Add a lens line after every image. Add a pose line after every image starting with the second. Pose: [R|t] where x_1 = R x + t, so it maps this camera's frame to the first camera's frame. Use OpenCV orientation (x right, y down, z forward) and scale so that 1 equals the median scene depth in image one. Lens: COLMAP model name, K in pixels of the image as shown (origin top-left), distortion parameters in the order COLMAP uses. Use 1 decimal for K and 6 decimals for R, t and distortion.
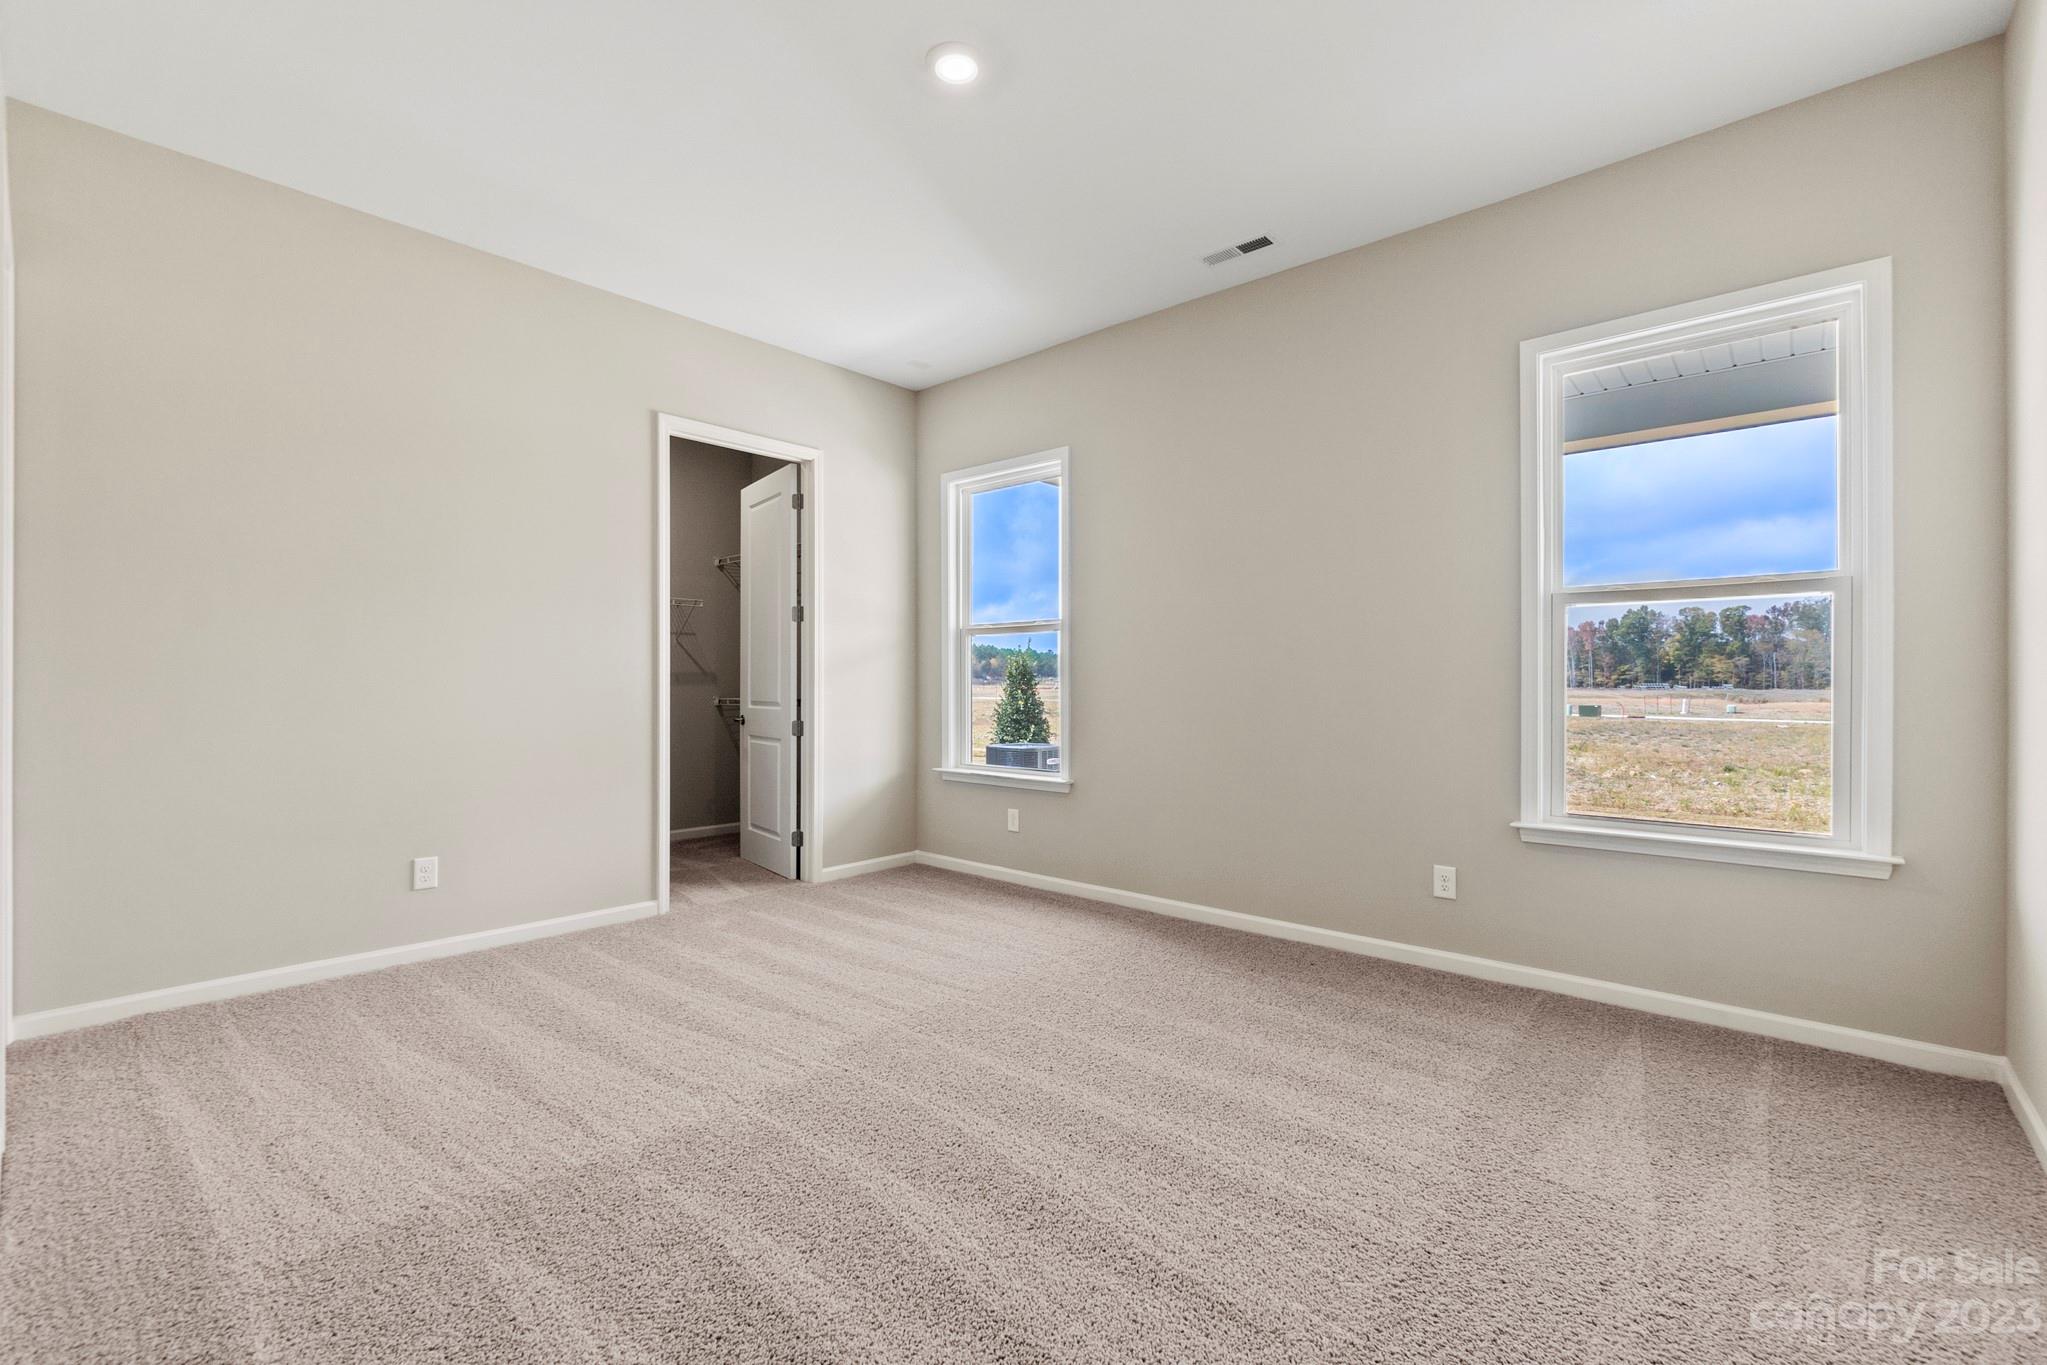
lens RADIAL K [[897.5, 0, 1012.3], [0, 897.5, 681.6], [0, 0, 1]] dist [-0.001369, 0.000239]
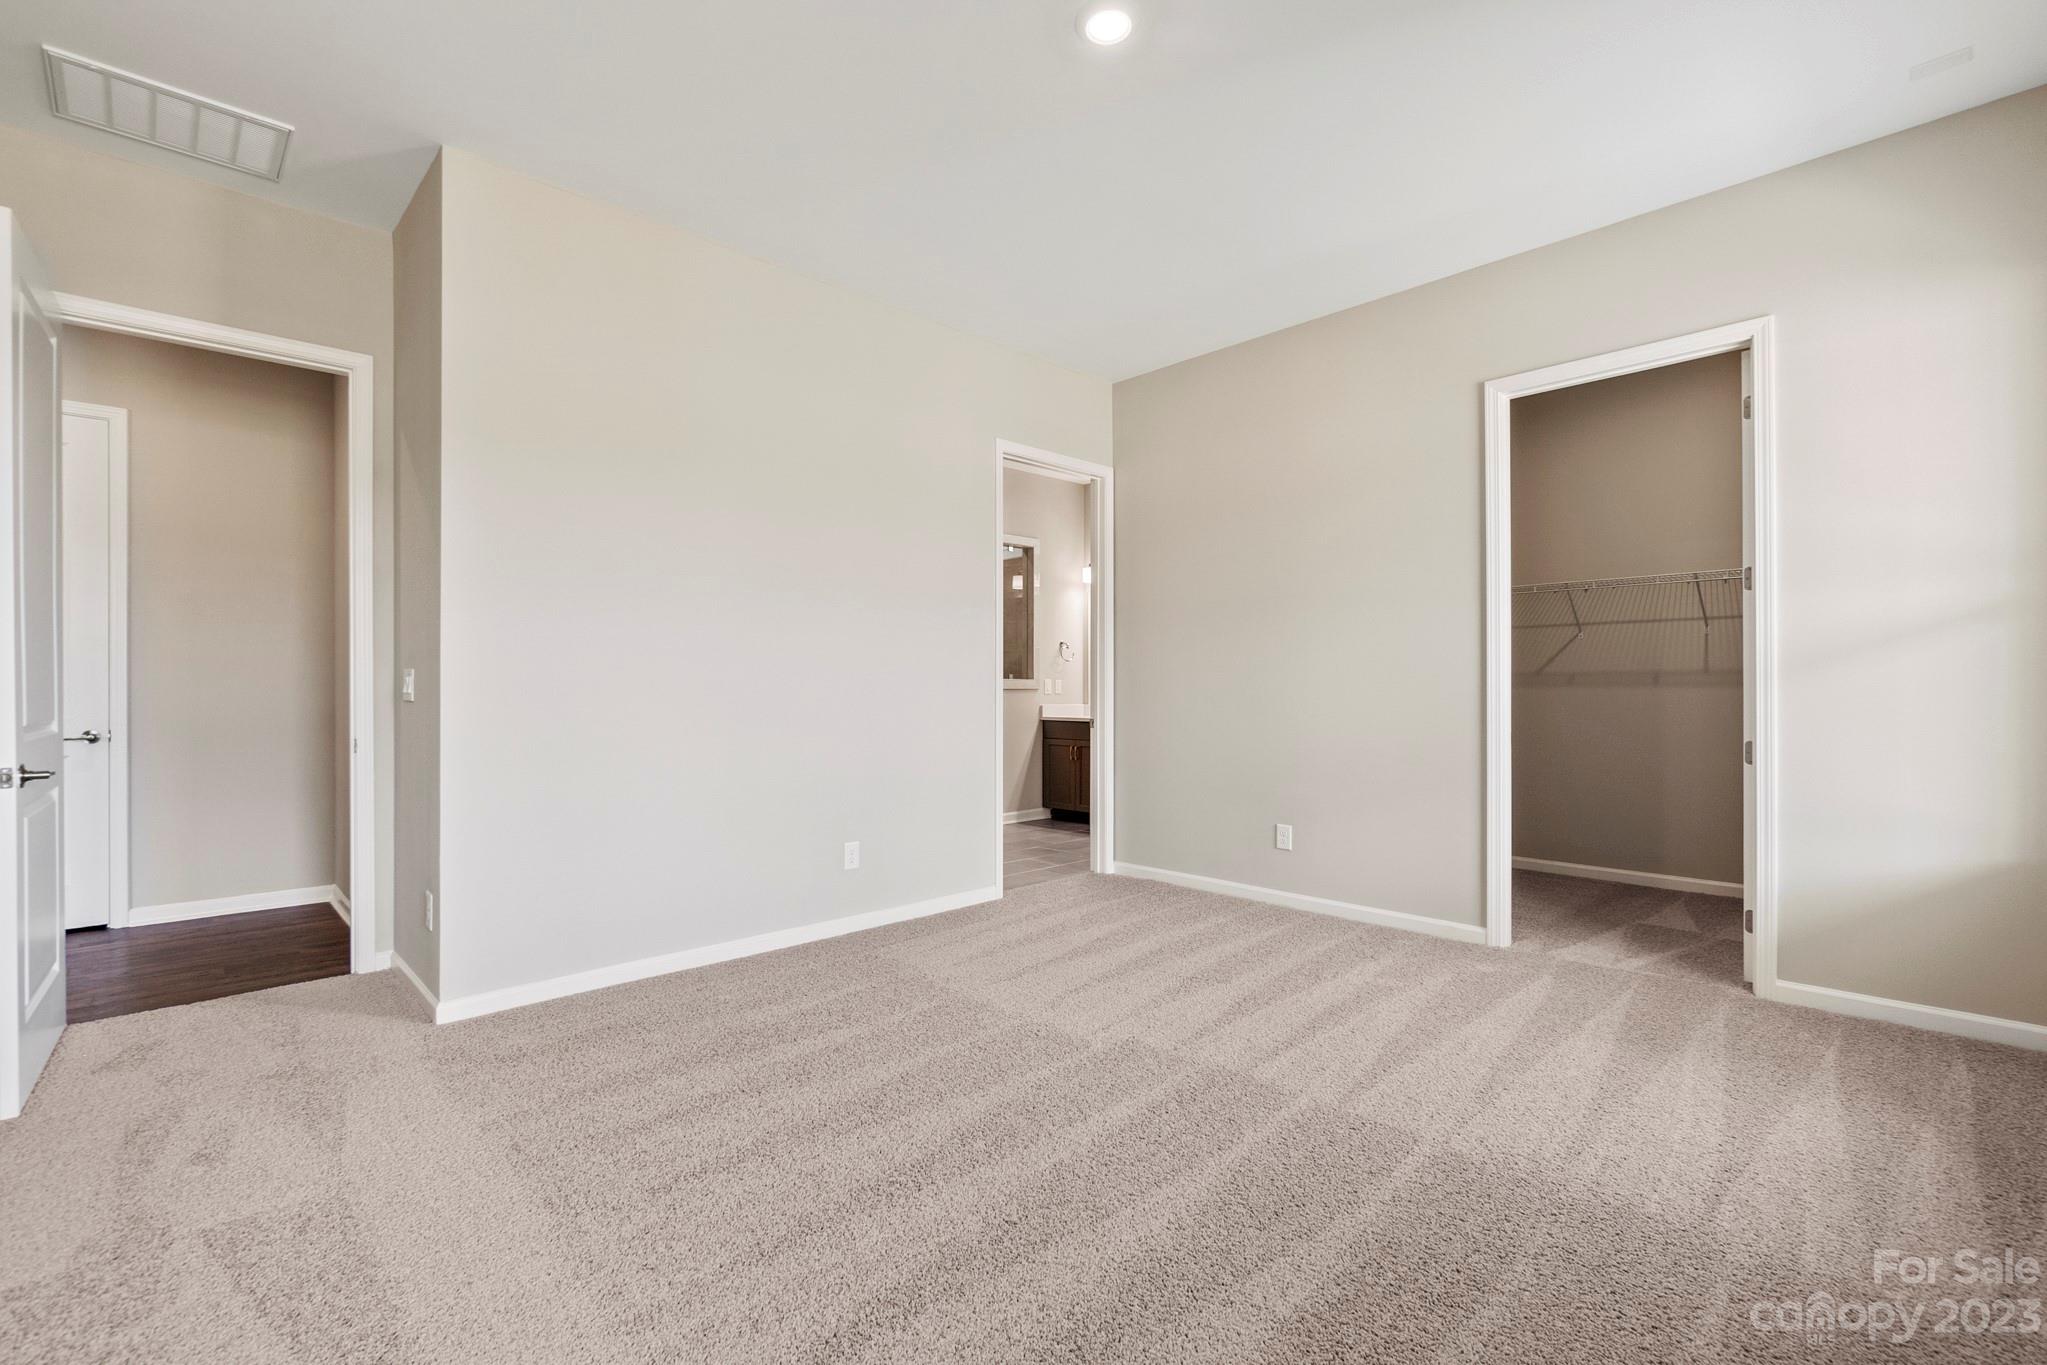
lens RADIAL K [[897.5, 0, 1012.3], [0, 897.5, 681.6], [0, 0, 1]] dist [-0.001369, 0.000239]
pose [[-0.091310, -0.012639, -0.995742, 0.623417], [0.005155, 0.999900, -0.013164, 0.008639], [0.995809, -0.006335, -0.091236, 0.711385]]
